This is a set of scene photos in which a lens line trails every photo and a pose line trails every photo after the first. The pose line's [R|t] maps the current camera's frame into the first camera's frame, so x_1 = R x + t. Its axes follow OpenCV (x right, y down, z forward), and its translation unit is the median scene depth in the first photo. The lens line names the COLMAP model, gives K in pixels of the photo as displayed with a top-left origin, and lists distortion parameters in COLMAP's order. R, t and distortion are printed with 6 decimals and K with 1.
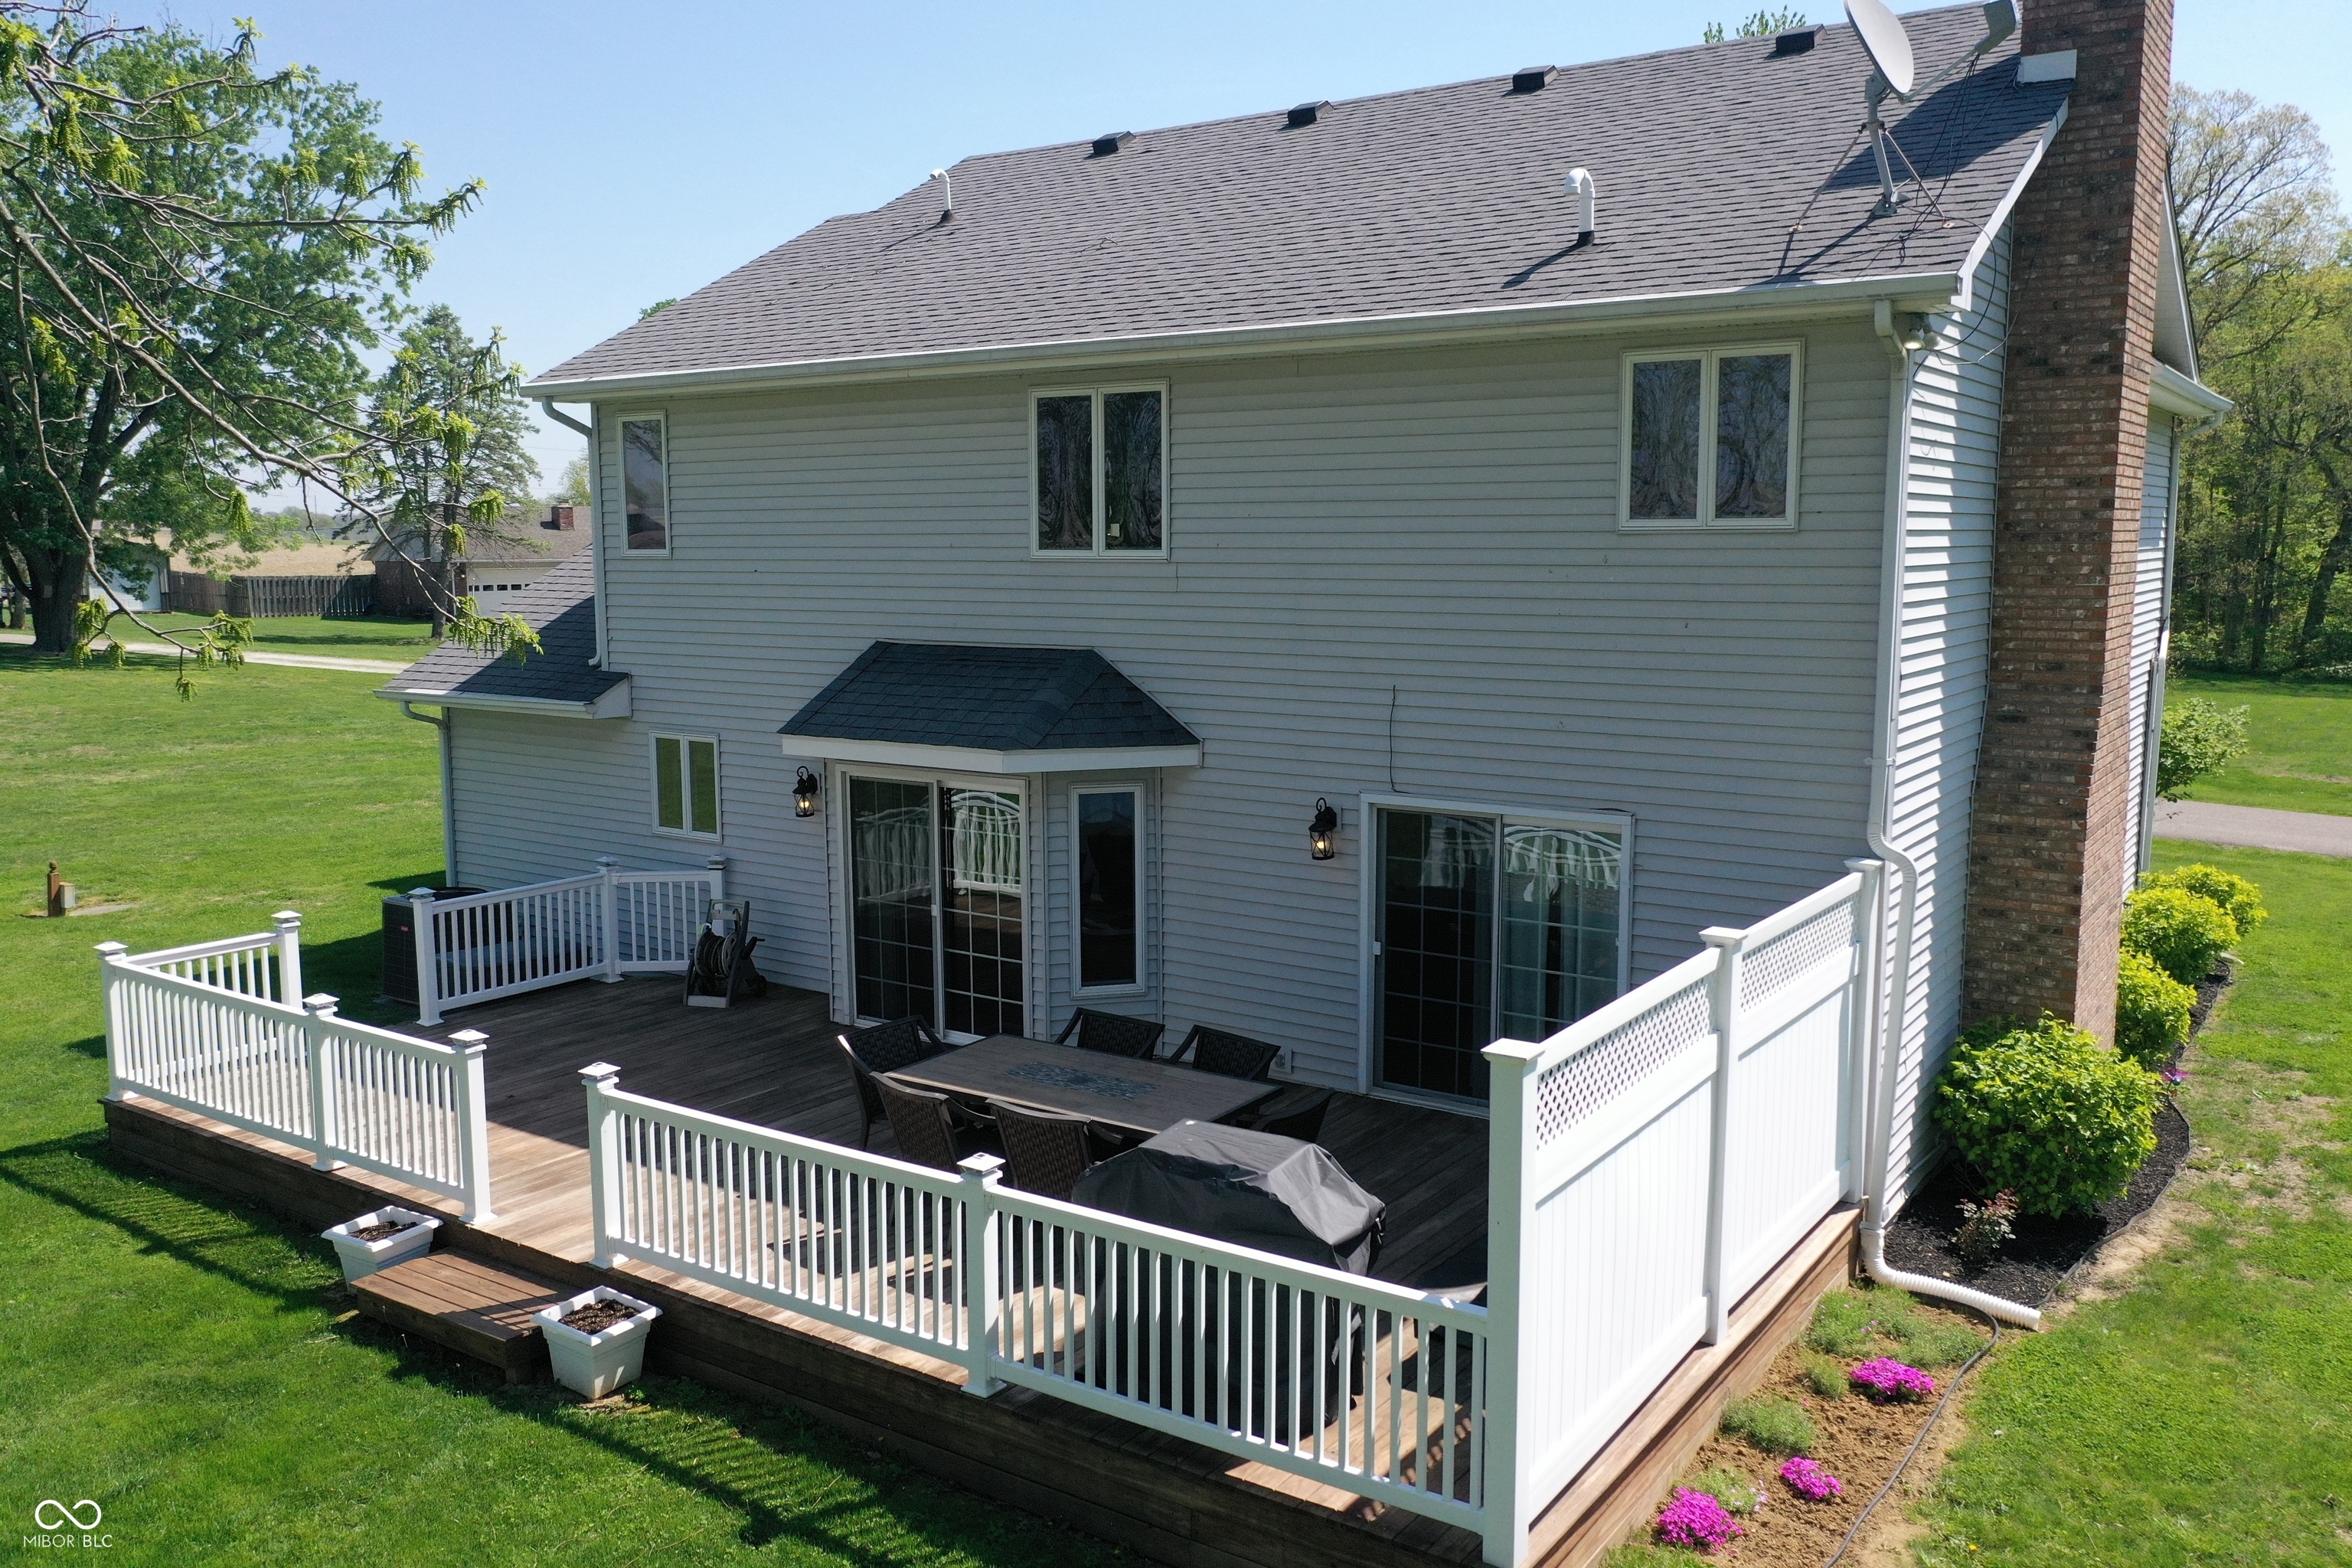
lens RADIAL K [[1867.7, 0, 1173.7], [0, 1867.7, 781.1], [0, 0, 1]] dist [0.001382, -0.000102]
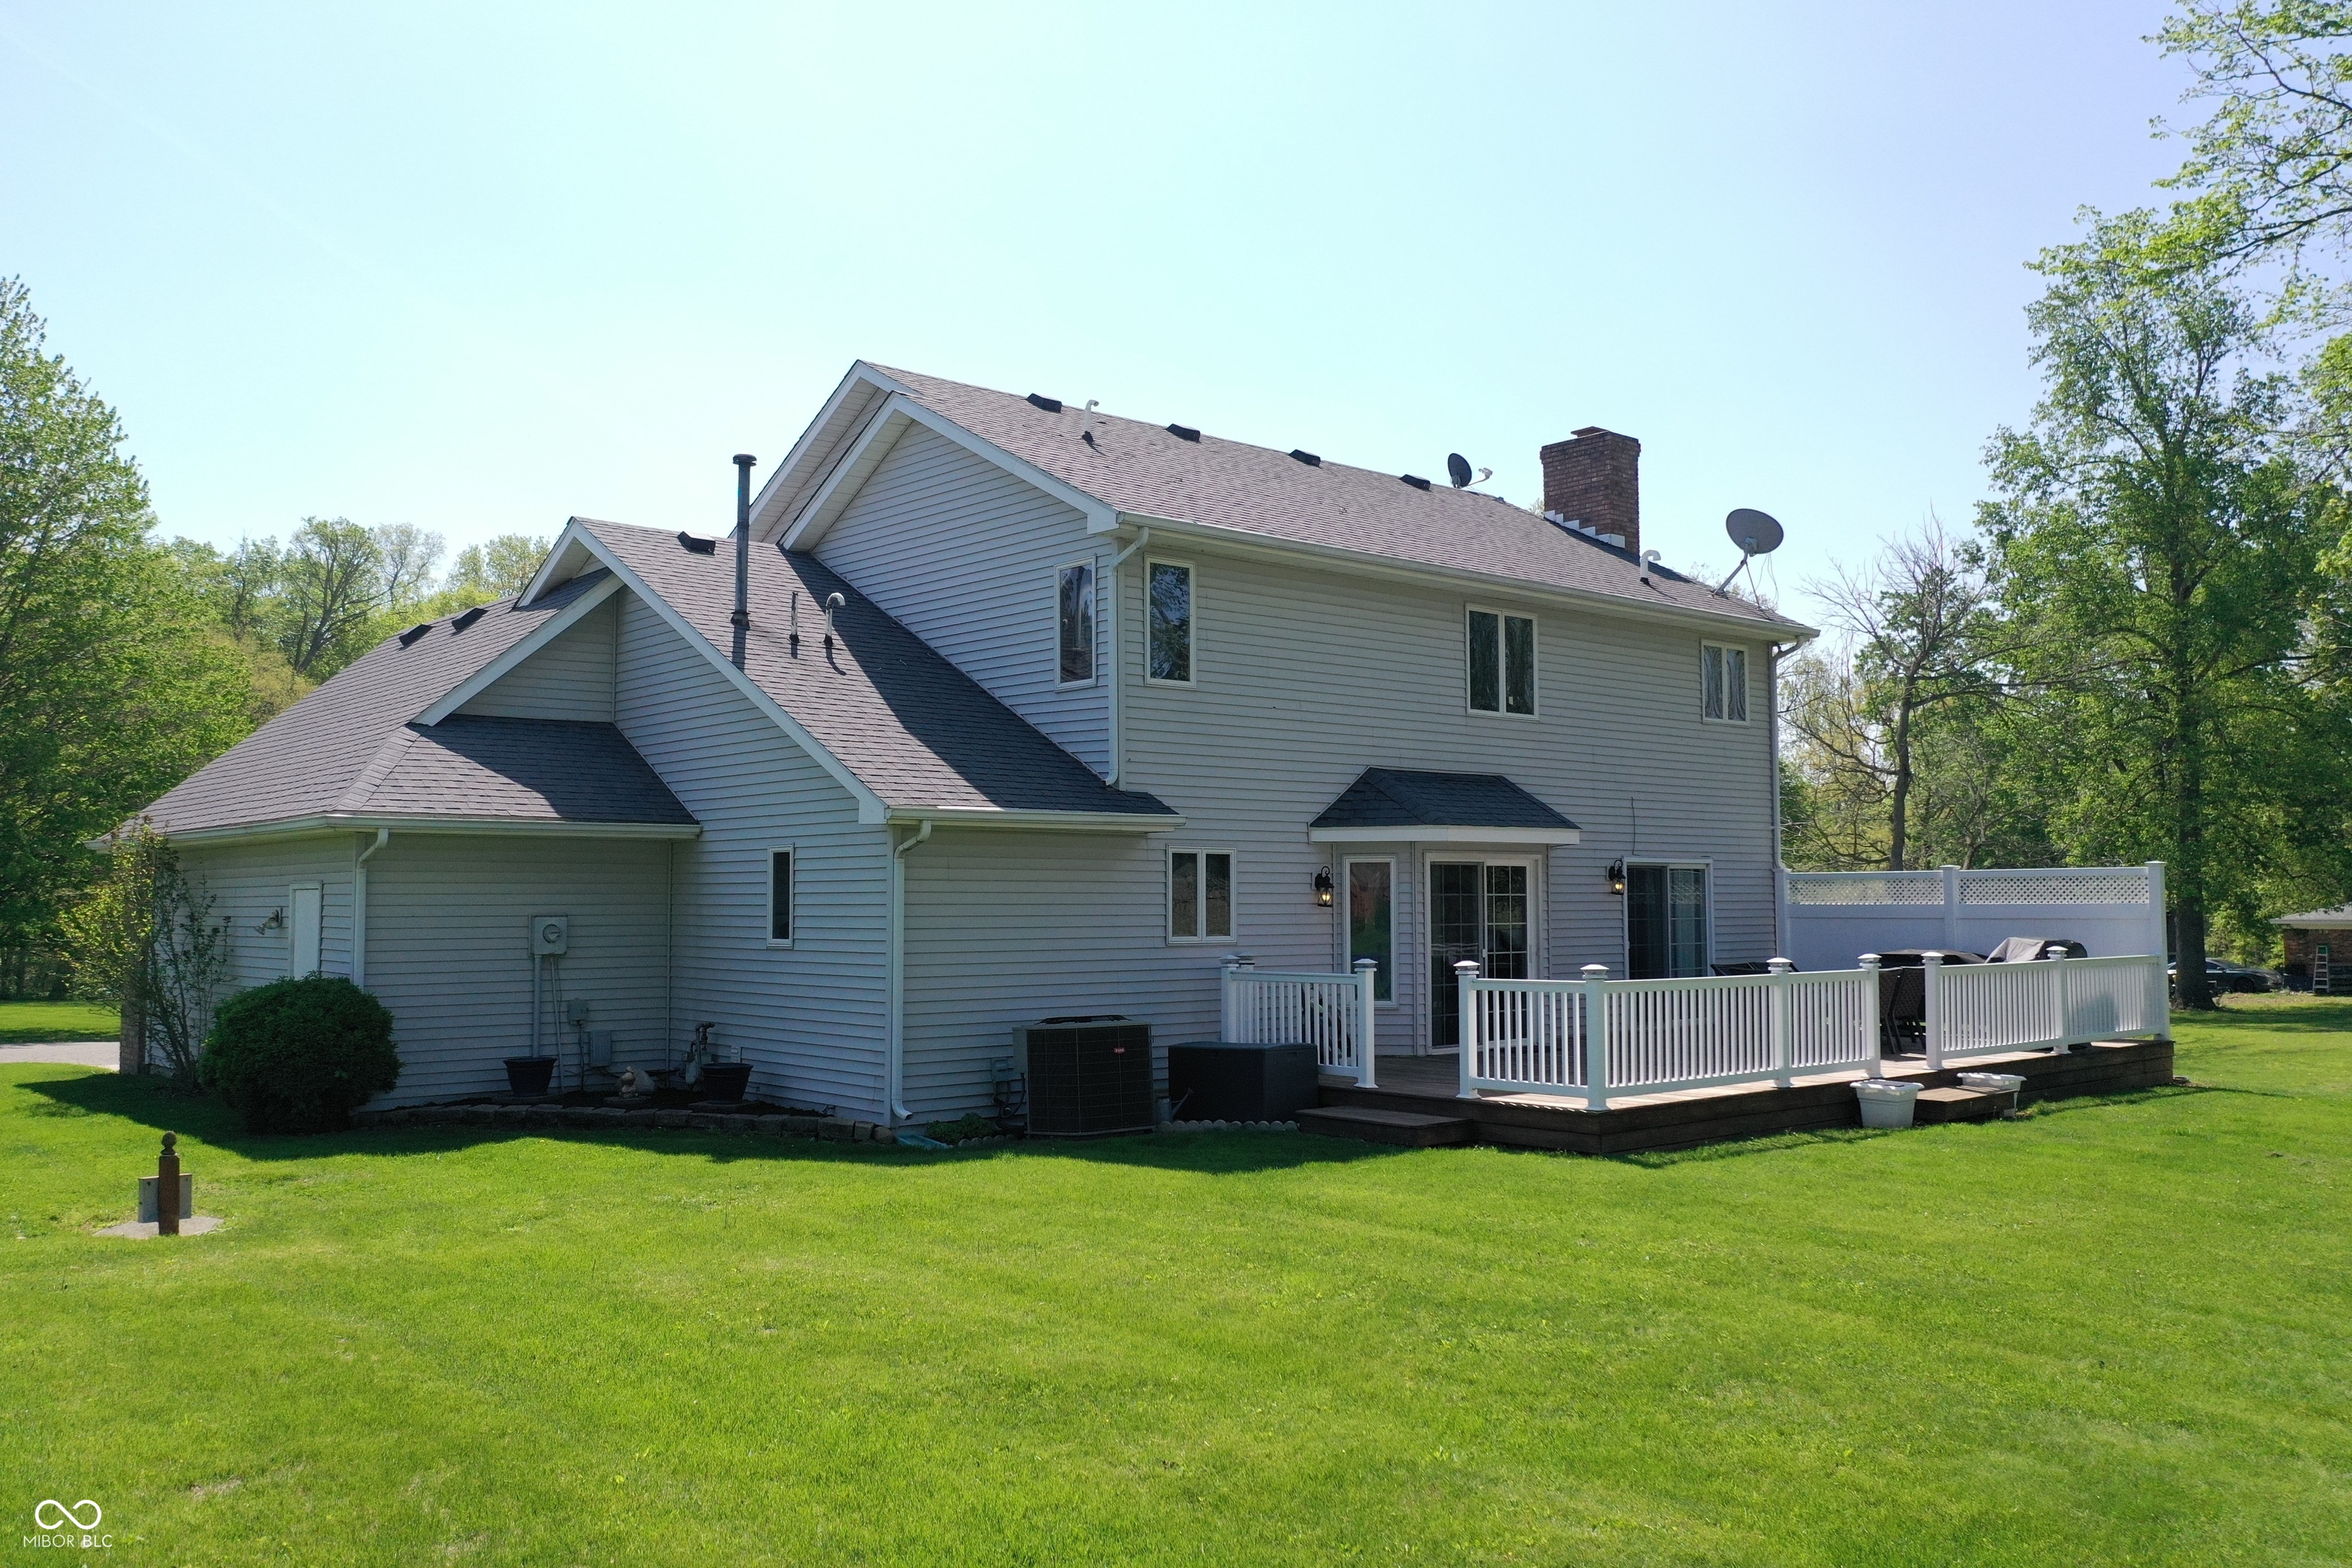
lens RADIAL K [[1879.5, 0, 1174.2], [0, 1879.5, 780.7], [0, 0, 1]] dist [0.000478, -0.003045]
pose [[0.249055, 0.065315, 0.966285, -1.737273], [0.129635, 0.986497, -0.100093, 0.058108], [-0.959774, 0.150193, 0.237225, 0.963866]]
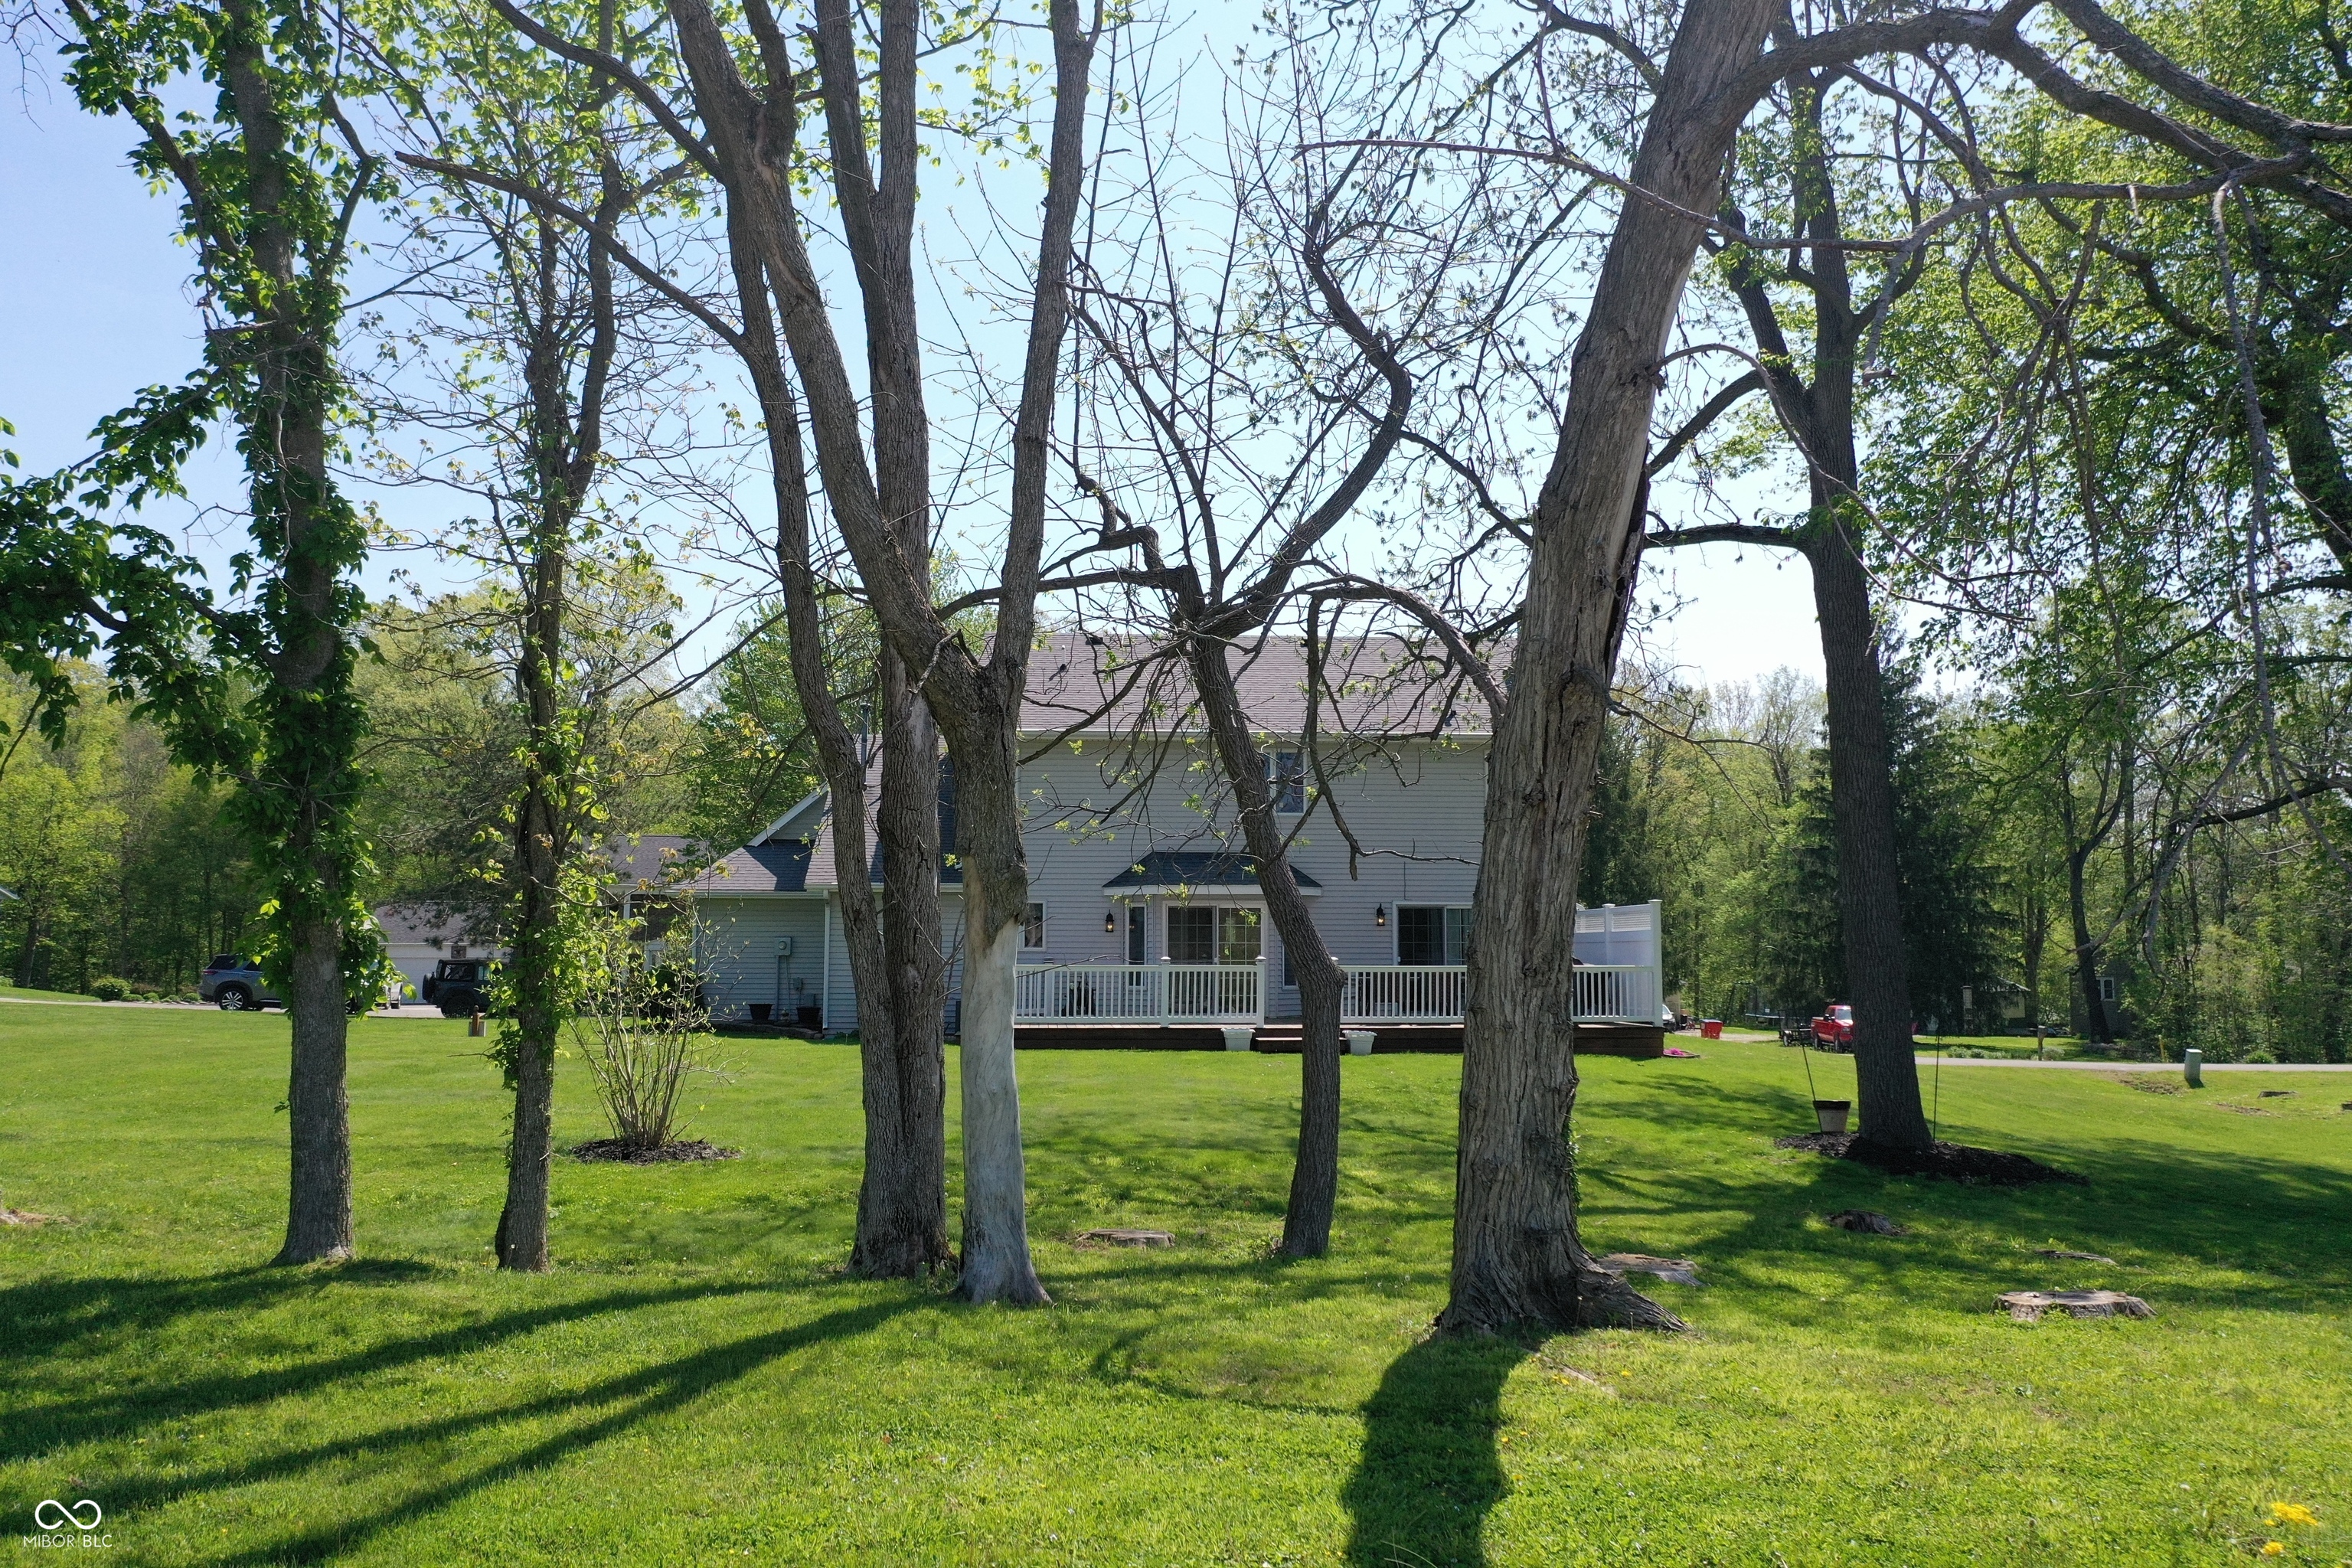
lens RADIAL K [[1900.5, 0, 1165.4], [0, 1900.5, 795.6], [0, 0, 1]] dist [0.006599, 0.000579]
pose [[0.784868, 0.053788, 0.617324, -1.864266], [0.078522, 0.979562, -0.185183, 0.340498], [-0.614667, 0.193817, 0.764604, -0.940717]]
